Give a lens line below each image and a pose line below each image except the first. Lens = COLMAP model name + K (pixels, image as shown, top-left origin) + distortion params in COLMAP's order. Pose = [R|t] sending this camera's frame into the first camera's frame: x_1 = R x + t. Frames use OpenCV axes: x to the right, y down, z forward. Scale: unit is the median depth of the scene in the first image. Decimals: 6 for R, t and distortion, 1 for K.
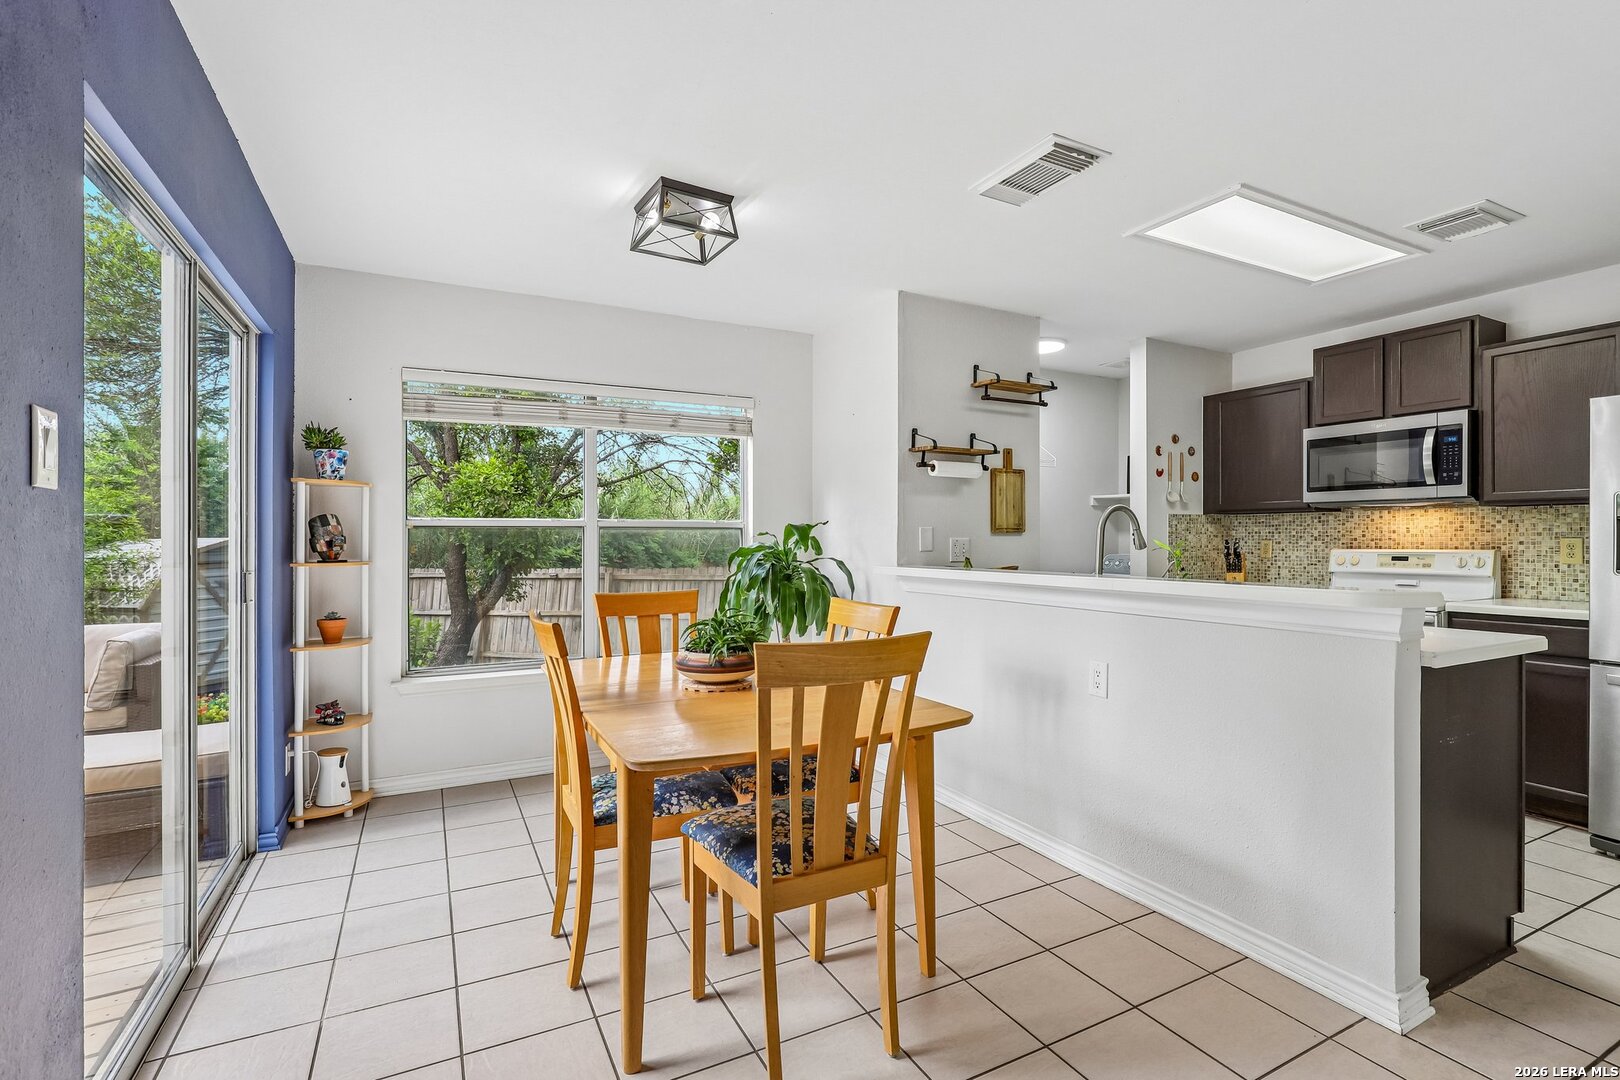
lens RADIAL K [[751.1, 0, 828.6], [0, 751.1, 539.5], [0, 0, 1]] dist [-0.002039, 0.000956]
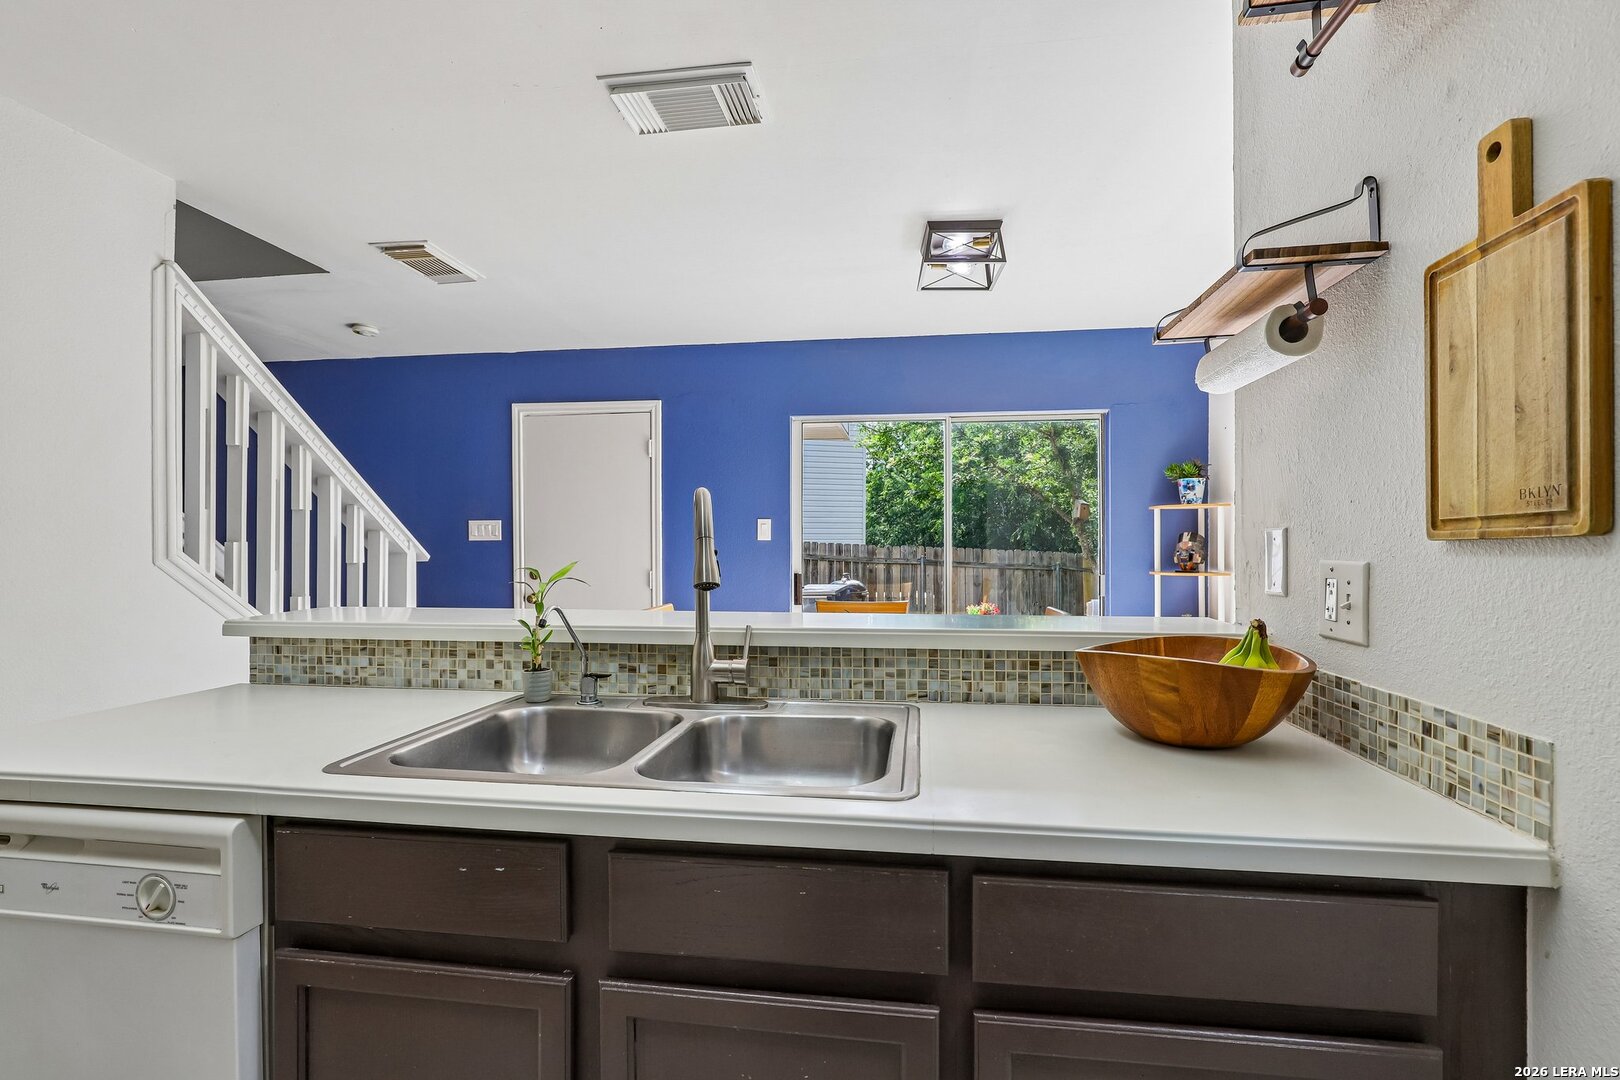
lens RADIAL K [[736.7, 0, 820.6], [0, 736.7, 551.0], [0, 0, 1]] dist [-0.011840, 0.000954]
pose [[-0.589956, 0.004310, -0.807424, 0.502649], [0.002946, 0.999991, 0.003186, -0.006762], [0.807430, -0.000499, -0.589963, 0.954726]]
